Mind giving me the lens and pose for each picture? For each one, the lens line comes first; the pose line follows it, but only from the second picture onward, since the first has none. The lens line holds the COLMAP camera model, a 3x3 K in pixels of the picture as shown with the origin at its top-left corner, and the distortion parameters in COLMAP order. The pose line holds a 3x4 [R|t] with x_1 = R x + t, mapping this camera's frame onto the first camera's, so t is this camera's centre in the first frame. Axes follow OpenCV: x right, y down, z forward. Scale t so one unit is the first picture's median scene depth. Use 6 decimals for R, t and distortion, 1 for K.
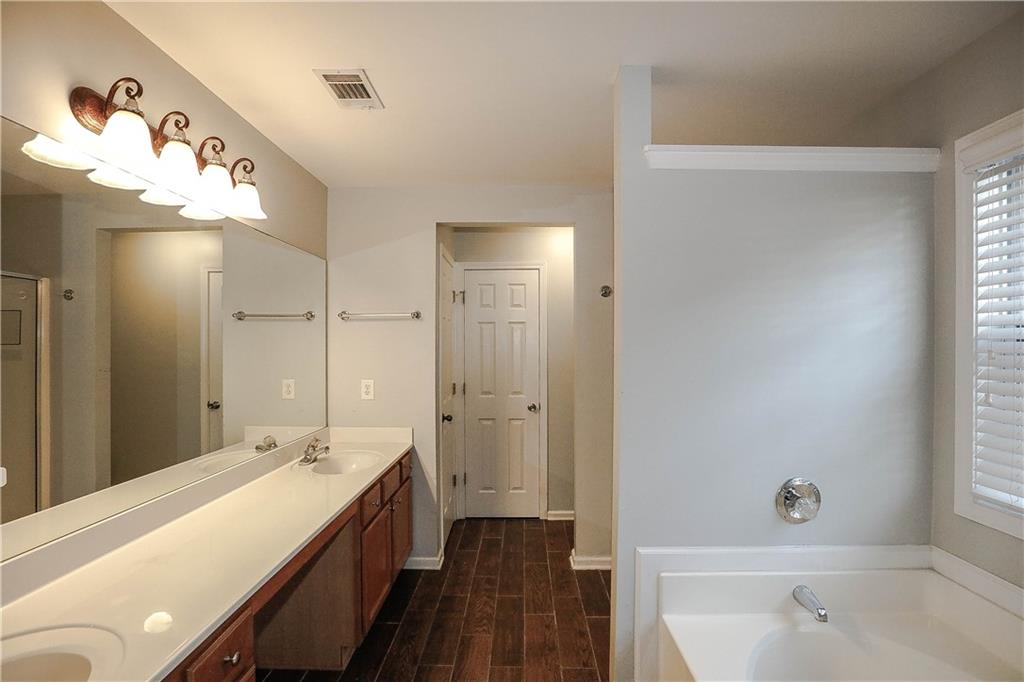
lens RADIAL K [[479.0, 0, 515.3], [0, 479.0, 350.0], [0, 0, 1]] dist [-0.060714, 0.025687]
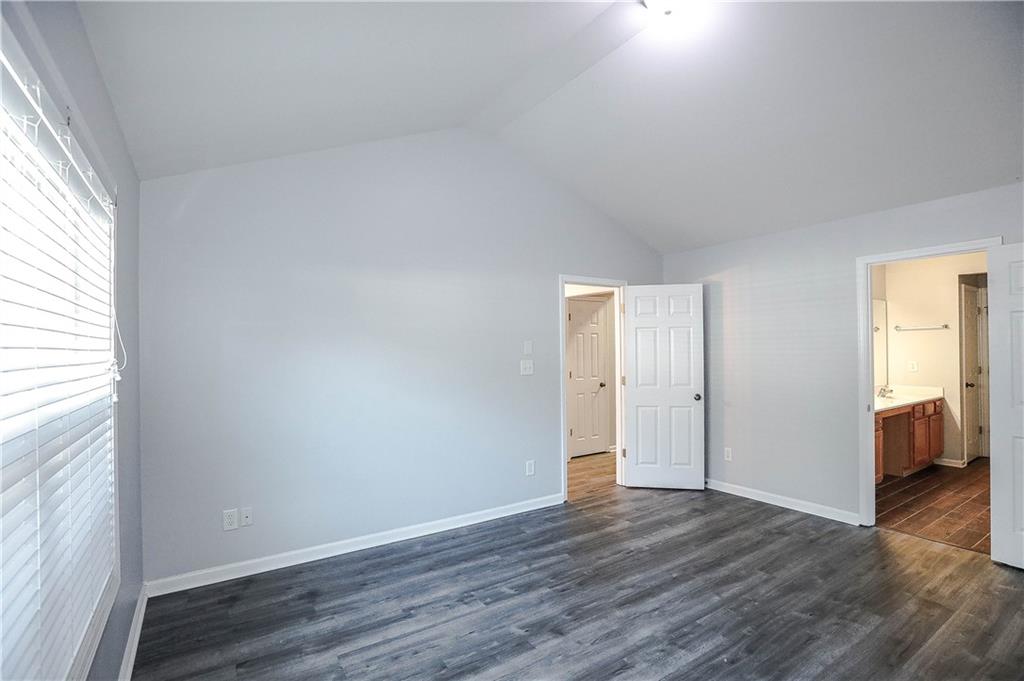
lens RADIAL K [[481.7, 0, 512.0], [0, 481.7, 340.5], [0, 0, 1]] dist [-0.040997, 0.008156]
pose [[0.554343, -0.017686, -0.832100, 0.402955], [0.004153, 0.999821, -0.018484, 0.008049], [0.832278, 0.006790, 0.554317, -1.527668]]
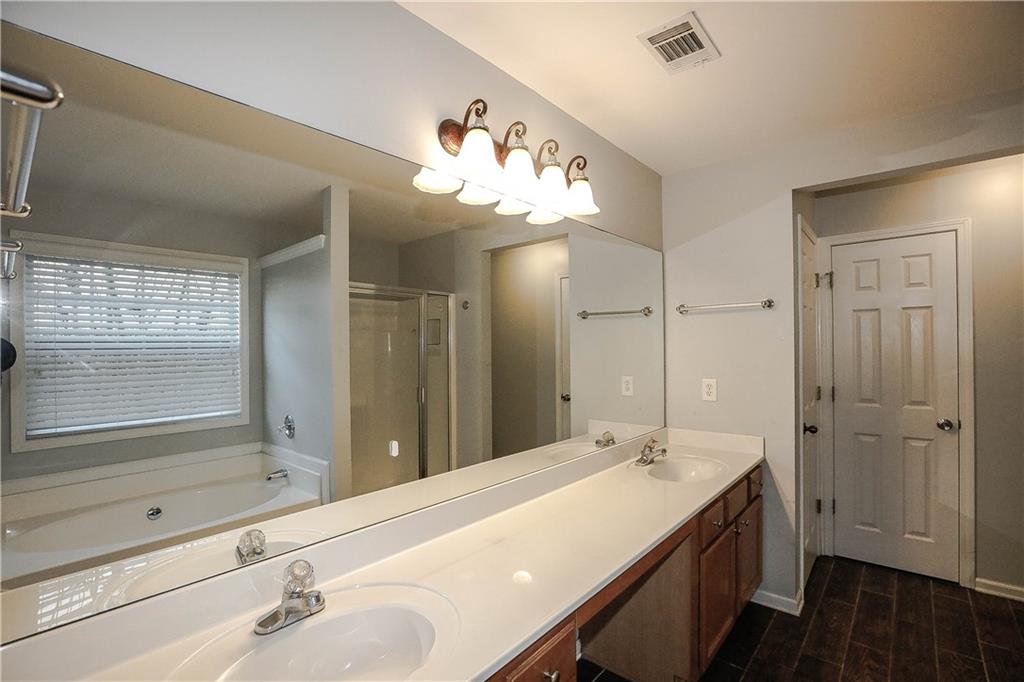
lens RADIAL K [[466.2, 0, 512.8], [0, 466.2, 348.4], [0, 0, 1]] dist [-0.049856, 0.016298]
pose [[0.762202, -0.007592, -0.647294, -0.028612], [0.006852, 0.999970, -0.003660, 0.005629], [0.647303, -0.001645, 0.762231, 0.098146]]
